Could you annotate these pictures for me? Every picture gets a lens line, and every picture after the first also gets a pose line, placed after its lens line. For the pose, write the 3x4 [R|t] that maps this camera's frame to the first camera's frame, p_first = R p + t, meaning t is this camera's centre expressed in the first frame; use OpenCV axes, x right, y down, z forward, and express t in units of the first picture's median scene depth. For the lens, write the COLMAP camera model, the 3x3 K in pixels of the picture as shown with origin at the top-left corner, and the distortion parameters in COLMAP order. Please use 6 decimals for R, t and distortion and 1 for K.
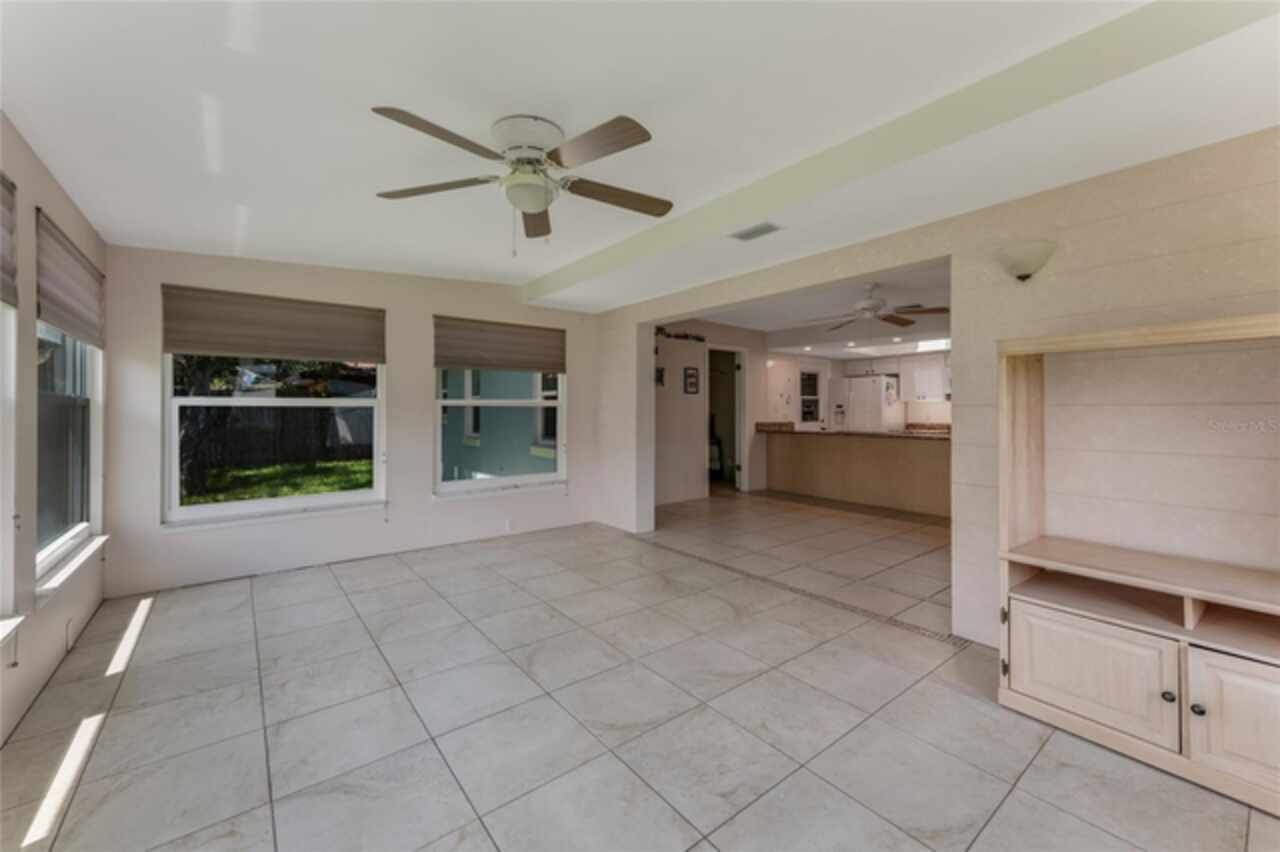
lens RADIAL K [[510.1, 0, 637.2], [0, 510.1, 417.8], [0, 0, 1]] dist [0.016126, 0.000267]
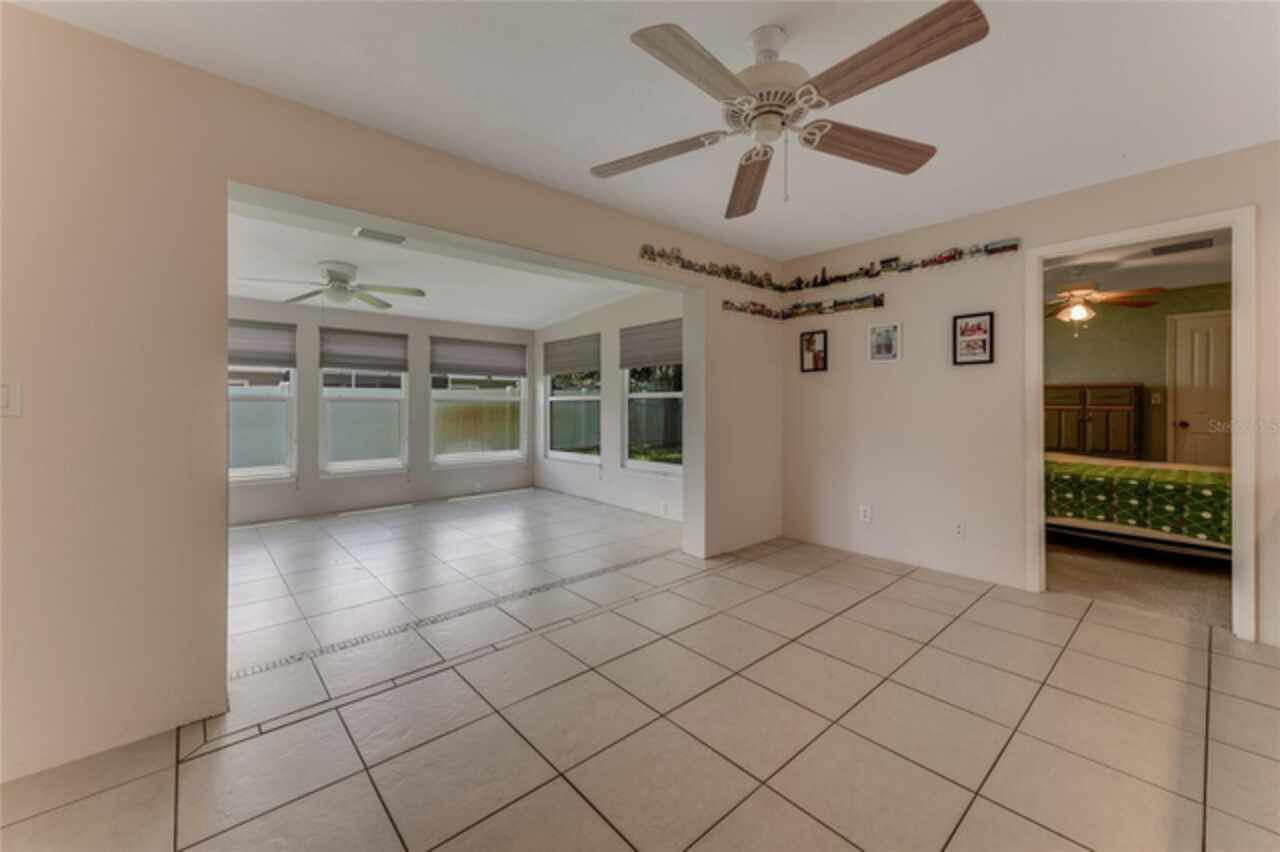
lens RADIAL K [[510.1, 0, 646.5], [0, 510.1, 401.4], [0, 0, 1]] dist [0.016126, 0.000267]
pose [[0.052767, 0.006442, -0.998586, 0.867681], [0.004908, 0.999965, 0.006710, -0.024423], [0.998595, -0.005255, 0.052733, 0.962091]]
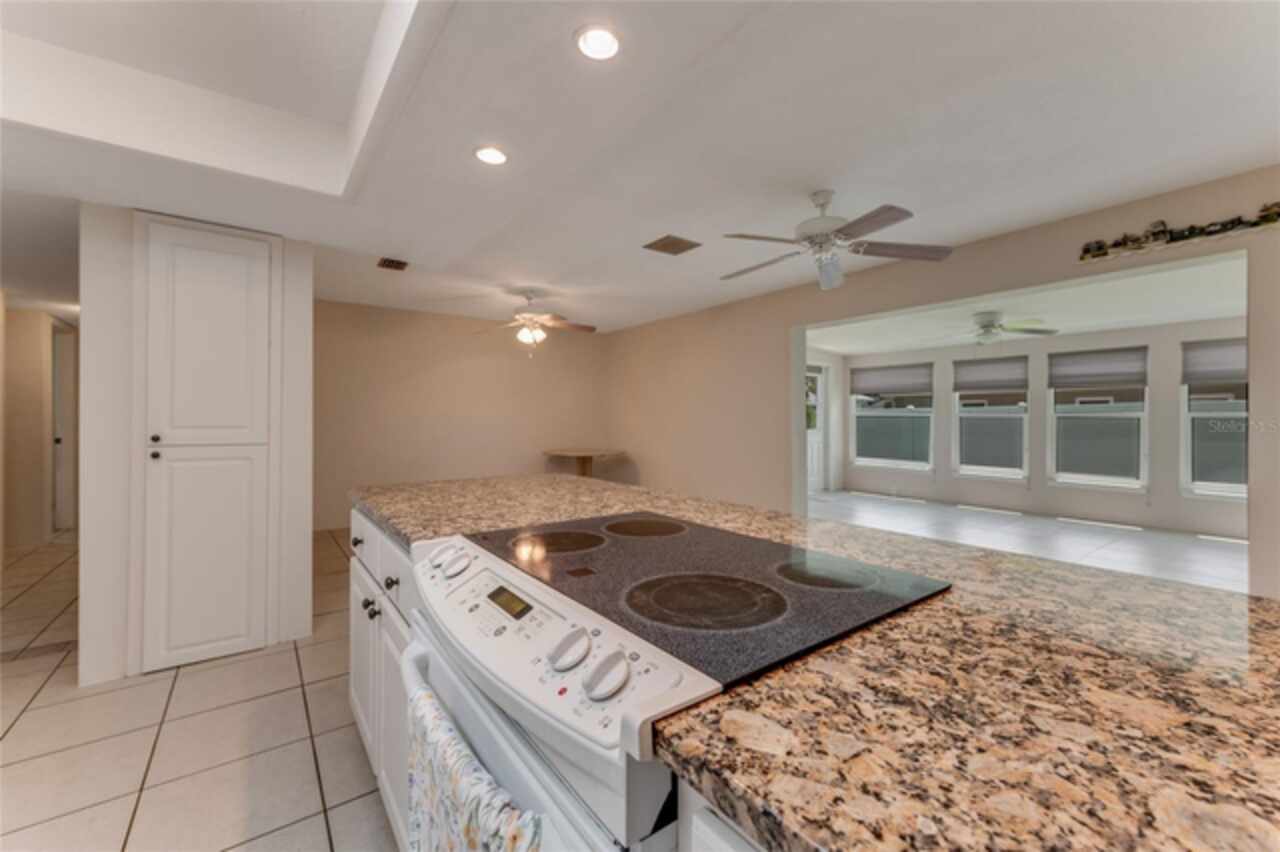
lens RADIAL K [[510.1, 0, 638.6], [0, 510.1, 421.3], [0, 0, 1]] dist [0.016126, 0.000267]
pose [[-0.999225, 0.009425, 0.038220, 0.687343], [0.009405, 0.999956, -0.000717, -0.020012], [-0.038225, -0.000357, -0.999269, 1.693728]]
